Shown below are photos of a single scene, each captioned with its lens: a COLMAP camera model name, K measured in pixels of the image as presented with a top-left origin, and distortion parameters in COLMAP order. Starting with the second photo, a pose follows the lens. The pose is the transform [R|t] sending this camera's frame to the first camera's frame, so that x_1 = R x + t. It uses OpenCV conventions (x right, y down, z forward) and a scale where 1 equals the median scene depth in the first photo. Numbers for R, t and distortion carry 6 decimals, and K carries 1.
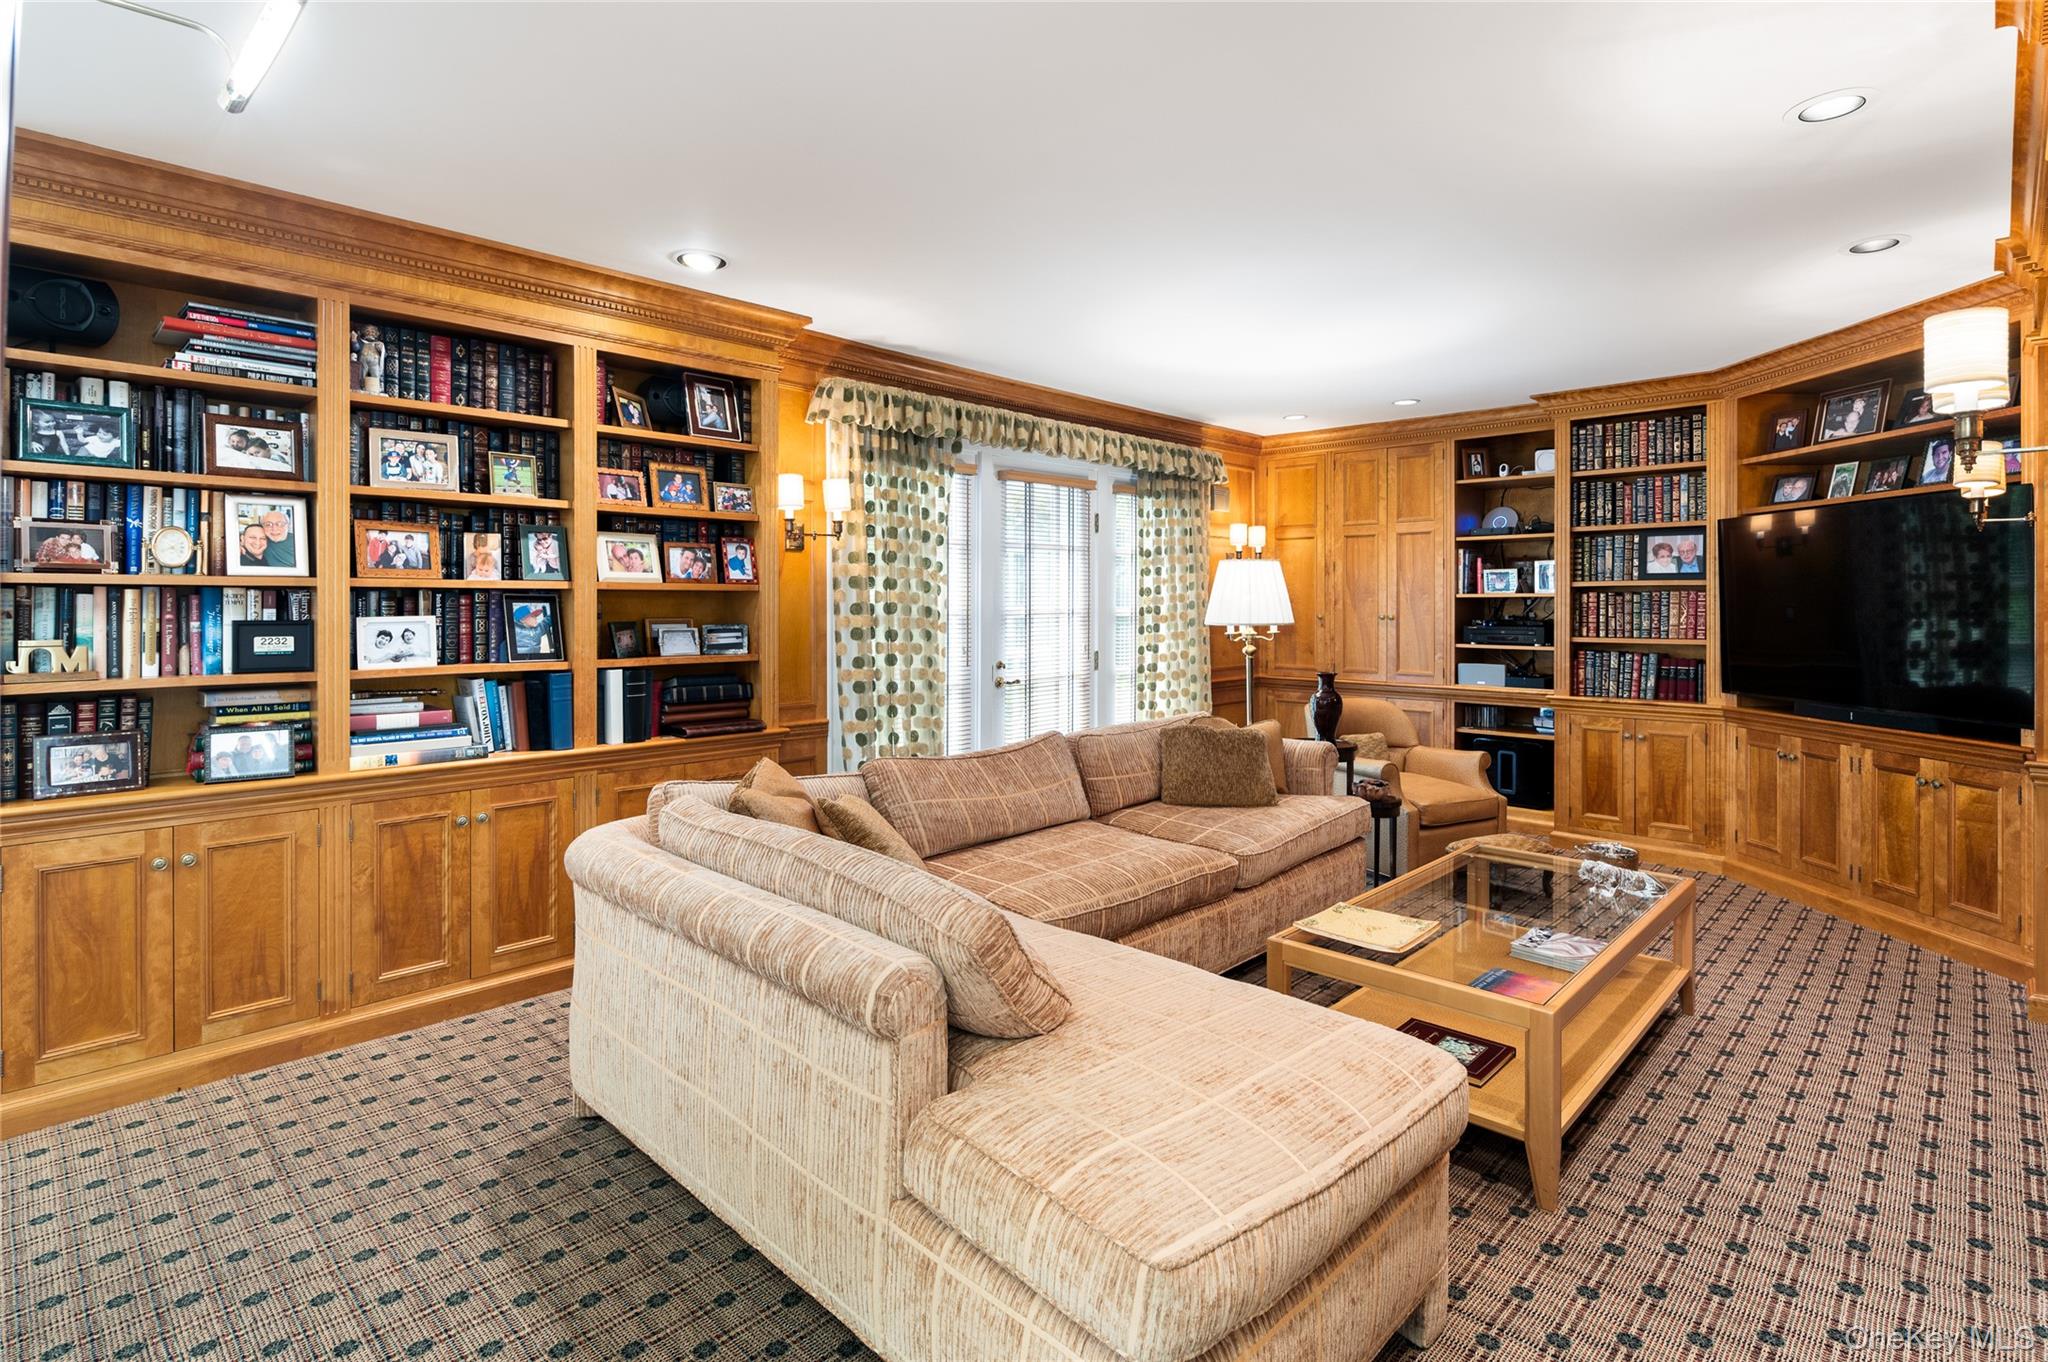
lens RADIAL K [[996.0, 0, 1040.3], [0, 996.0, 605.2], [0, 0, 1]] dist [0.006805, -0.005052]
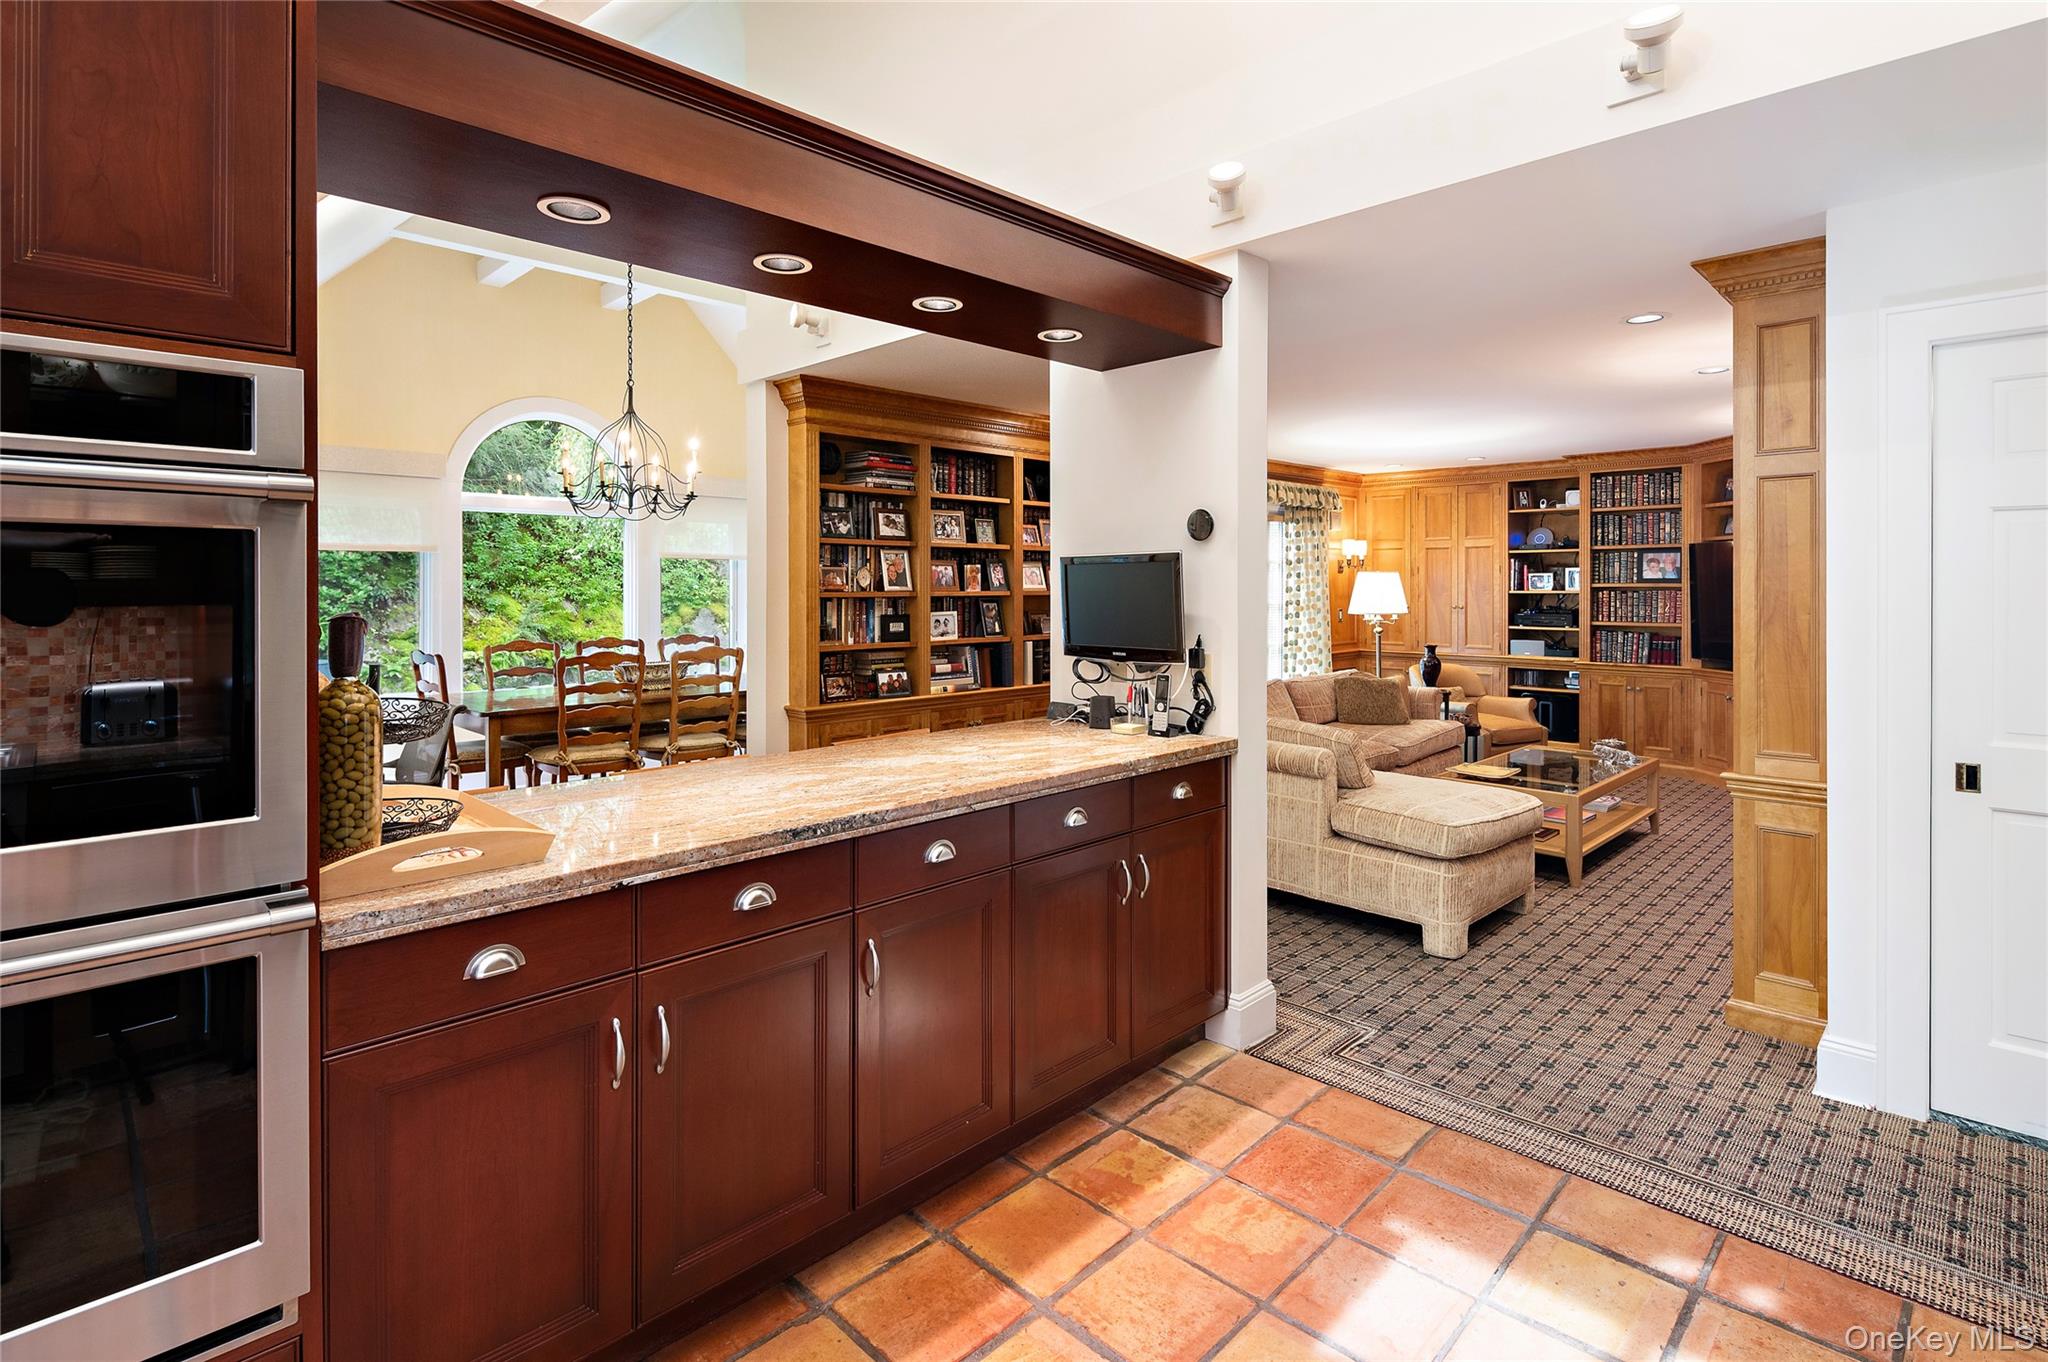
lens RADIAL K [[996.0, 0, 1038.2], [0, 996.0, 587.8], [0, 0, 1]] dist [0.006805, -0.005052]
pose [[0.999776, -0.001051, -0.021135, -0.390503], [0.001082, 0.999998, 0.001461, -0.032483], [0.021134, -0.001484, 0.999776, -0.758348]]
